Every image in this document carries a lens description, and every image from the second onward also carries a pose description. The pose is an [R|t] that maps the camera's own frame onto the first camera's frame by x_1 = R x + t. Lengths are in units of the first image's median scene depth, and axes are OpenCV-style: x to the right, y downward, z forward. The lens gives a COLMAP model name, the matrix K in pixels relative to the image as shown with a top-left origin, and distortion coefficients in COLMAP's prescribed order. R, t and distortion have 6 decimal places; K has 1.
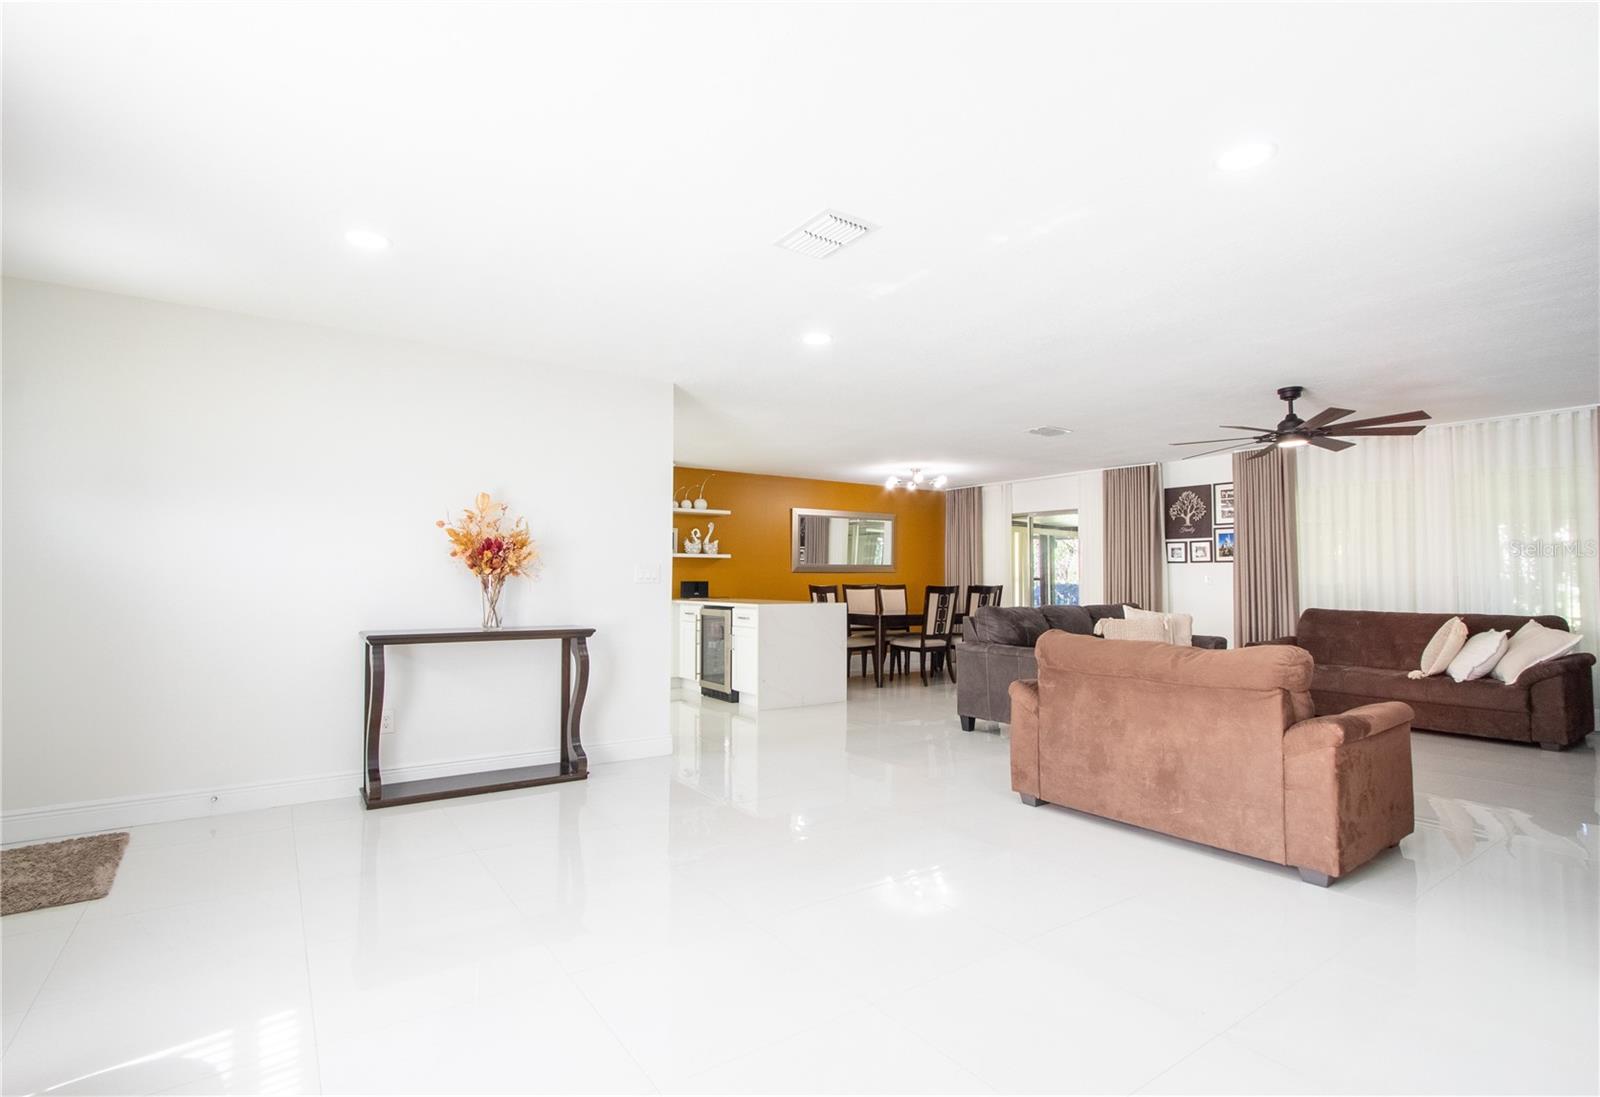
lens RADIAL K [[787.6, 0, 800.0], [0, 787.6, 548.5], [0, 0, 1]] dist [-0.014248, -0.000071]
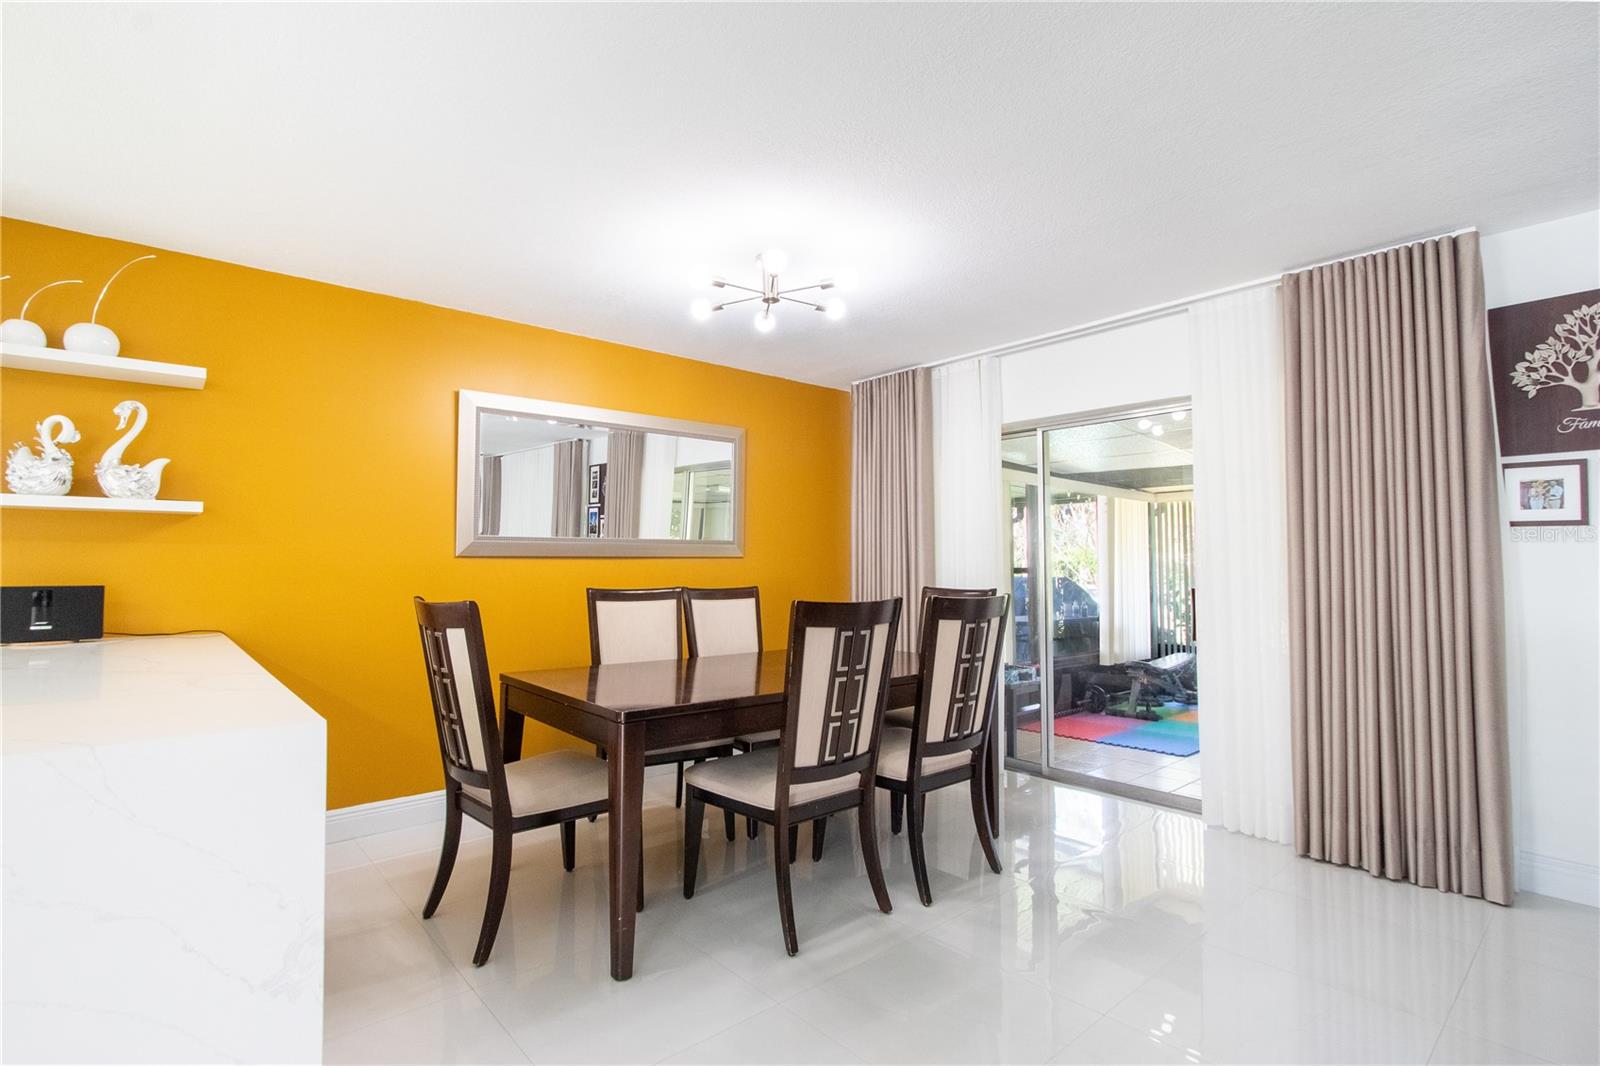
lens RADIAL K [[773.8, 0, 800.0], [0, 773.8, 533.0], [0, 0, 1]] dist [-0.011615, 0.000265]
pose [[0.992589, 0.001481, 0.121511, 0.126846], [-0.001159, 0.999996, -0.002726, 0.022524], [-0.121514, 0.002565, 0.992586, 0.709807]]
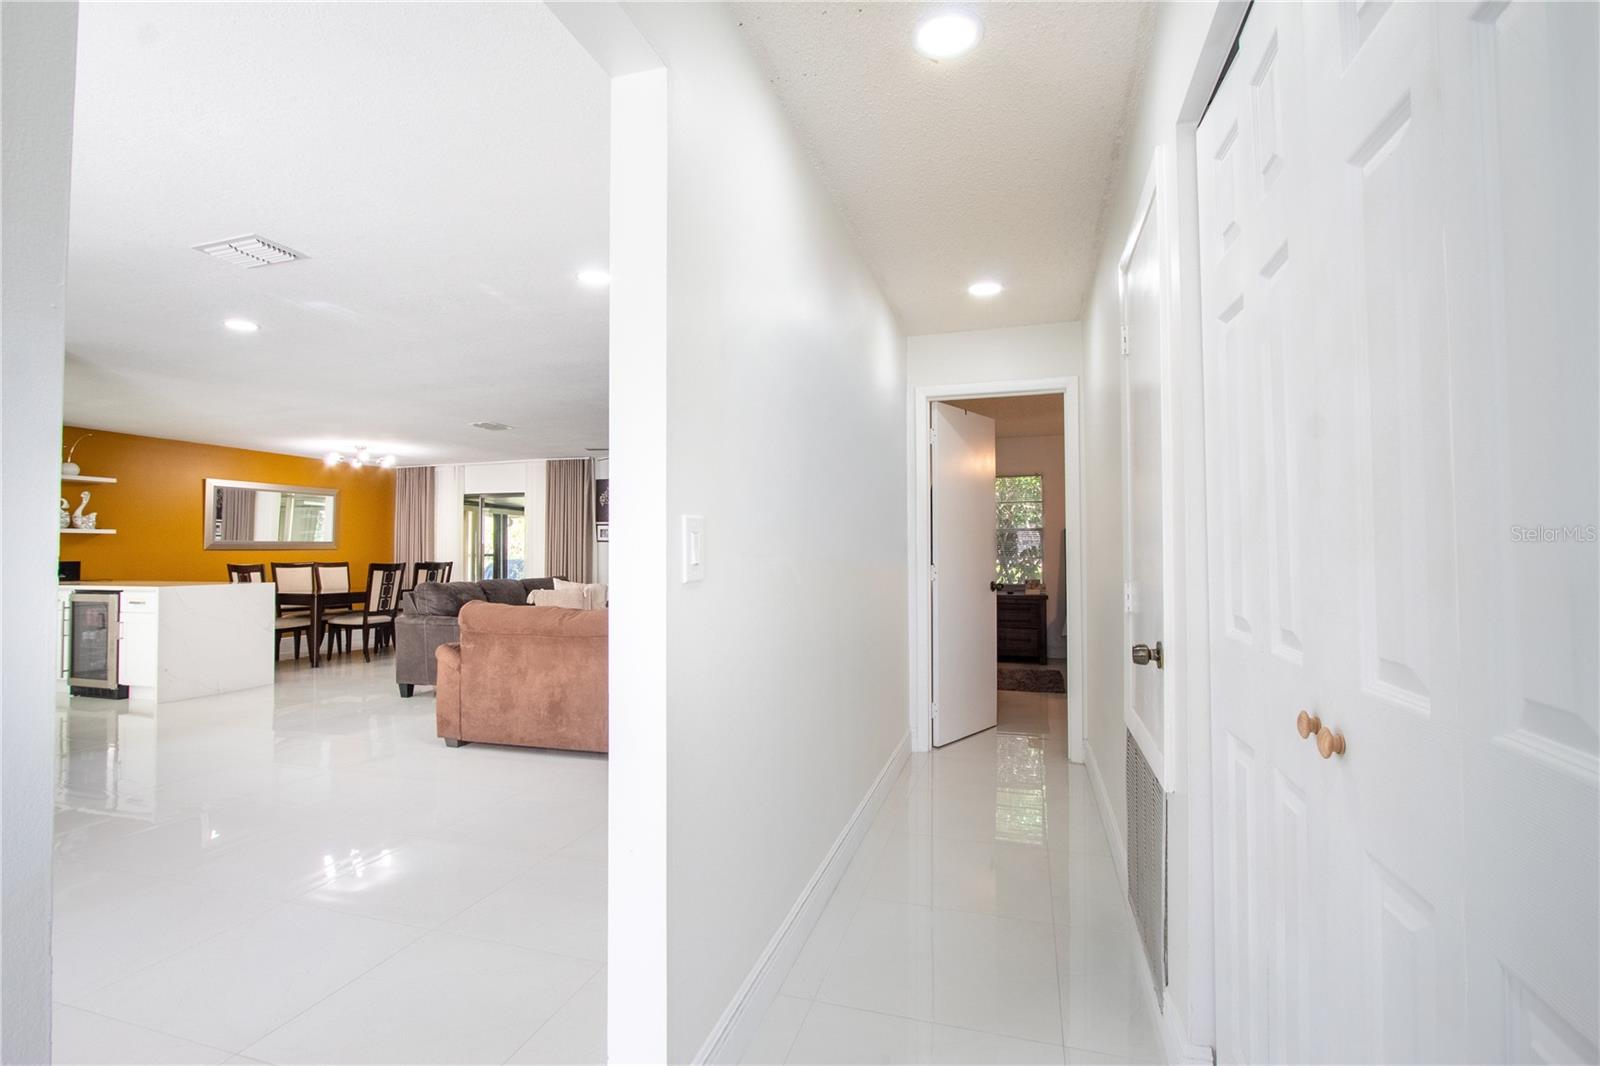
lens RADIAL K [[773.8, 0, 800.0], [0, 773.8, 533.0], [0, 0, 1]] dist [-0.011615, 0.000265]
pose [[0.794796, 0.010066, 0.606793, -0.002509], [-0.018610, 0.999796, 0.007790, -0.009917], [-0.606591, -0.017484, 0.794821, -0.125843]]
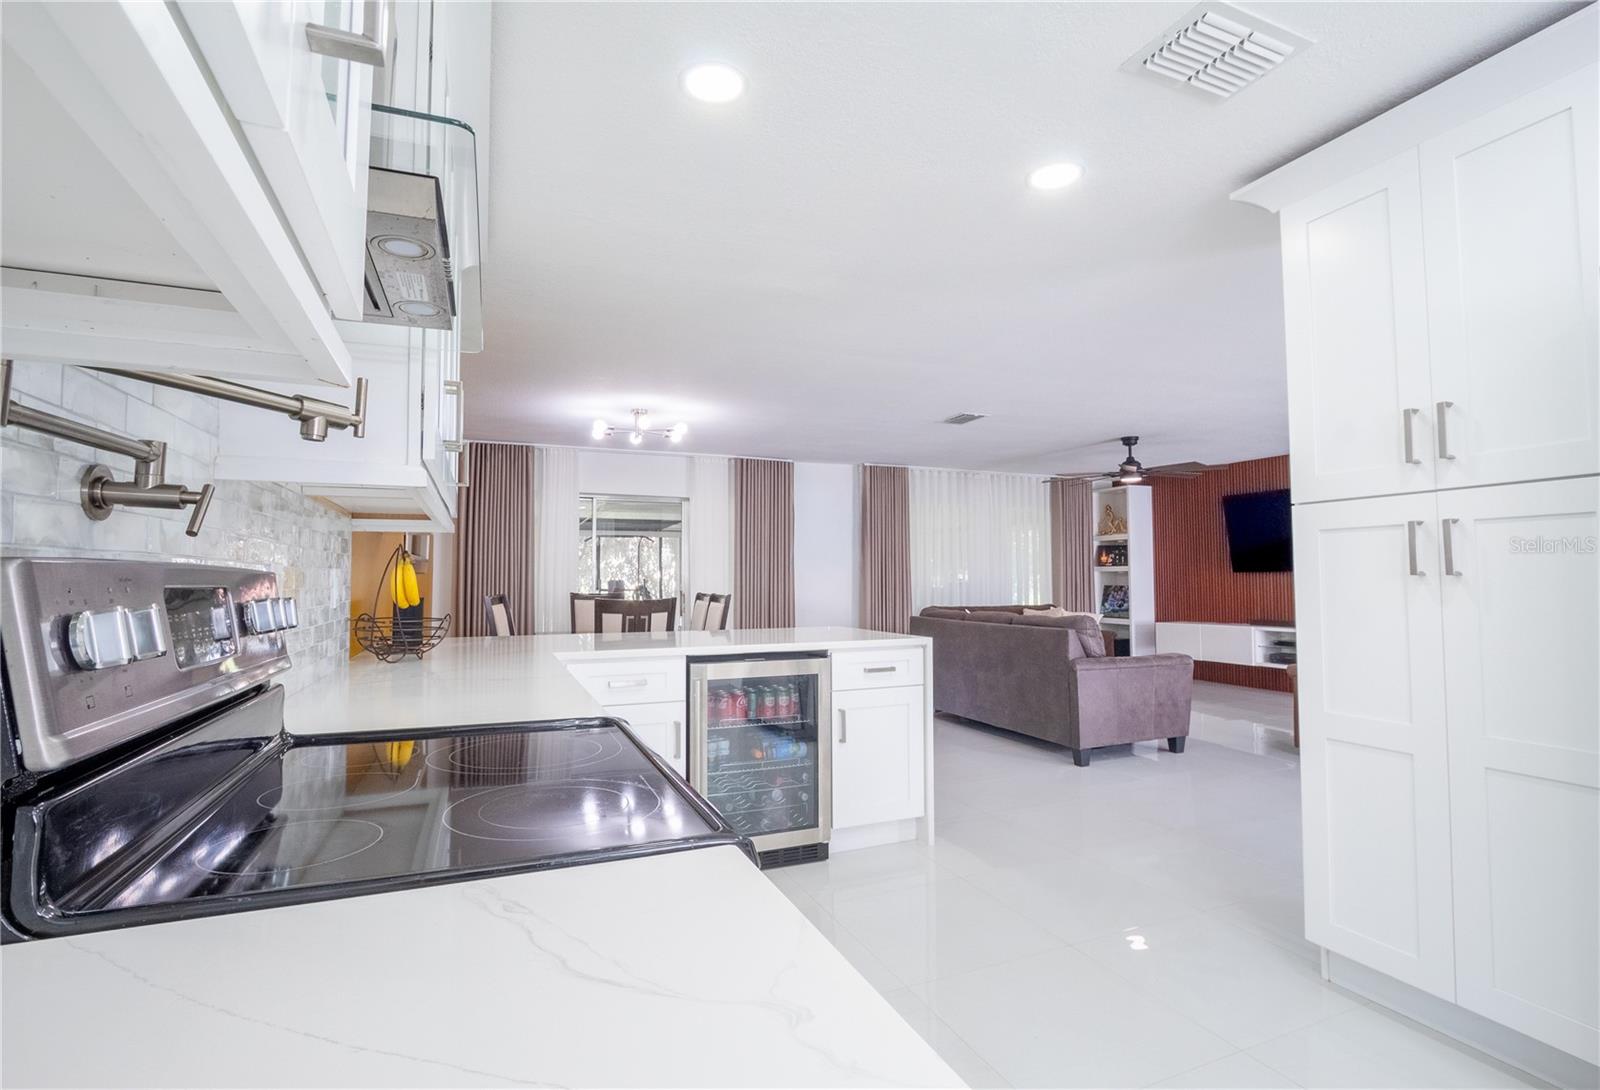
lens RADIAL K [[787.6, 0, 800.0], [0, 787.6, 545.0], [0, 0, 1]] dist [-0.014248, -0.000071]
pose [[0.210145, 0.039593, 0.976868, -0.480219], [-0.037201, 0.998780, -0.032478, 0.022876], [-0.976962, -0.029516, 0.211361, 0.788814]]
